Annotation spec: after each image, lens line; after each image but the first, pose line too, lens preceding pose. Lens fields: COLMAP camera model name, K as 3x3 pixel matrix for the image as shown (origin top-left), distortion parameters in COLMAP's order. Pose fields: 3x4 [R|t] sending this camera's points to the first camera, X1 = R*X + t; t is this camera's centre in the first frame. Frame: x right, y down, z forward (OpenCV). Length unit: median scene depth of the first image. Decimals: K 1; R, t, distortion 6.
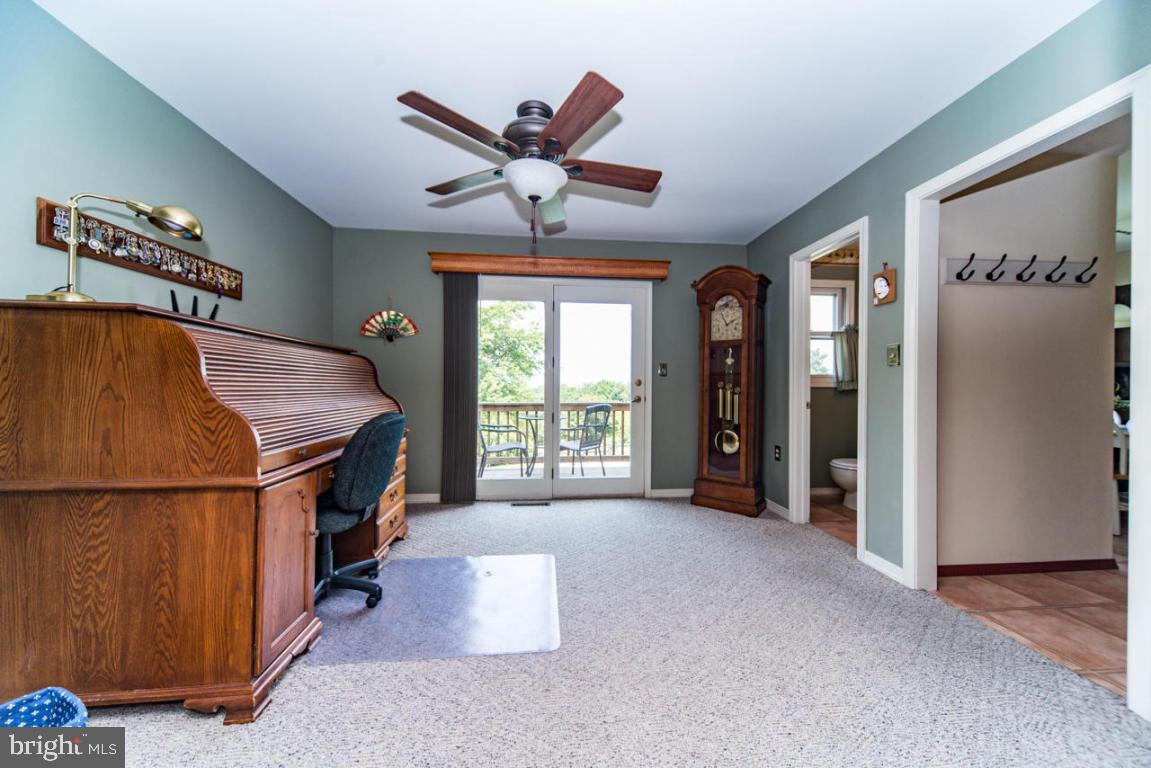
lens RADIAL K [[398.5, 0, 578.4], [0, 398.5, 383.7], [0, 0, 1]] dist [0.019345, 0.000418]
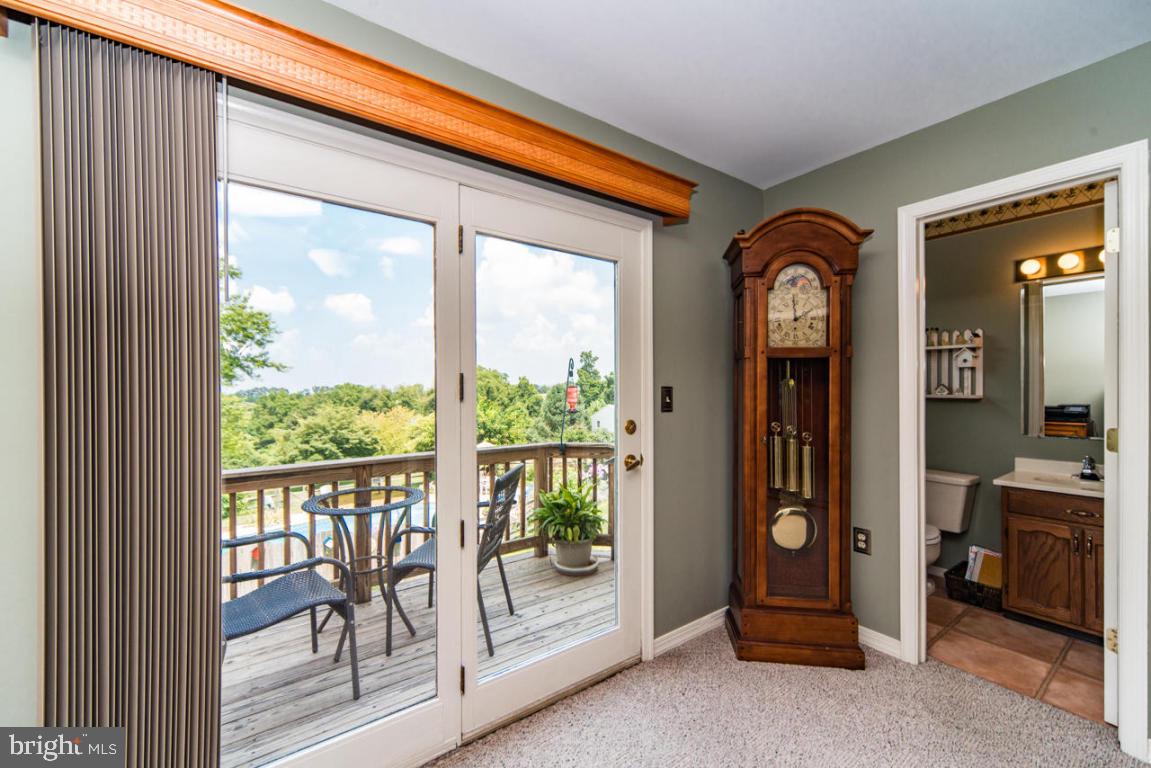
lens RADIAL K [[456.2, 0, 581.7], [0, 456.2, 388.5], [0, 0, 1]] dist [0.000164, 0.000090]
pose [[0.851654, -0.011800, 0.523972, -0.202851], [0.008231, 0.999924, 0.009141, -0.059717], [-0.524040, -0.003472, 0.851687, 0.613802]]
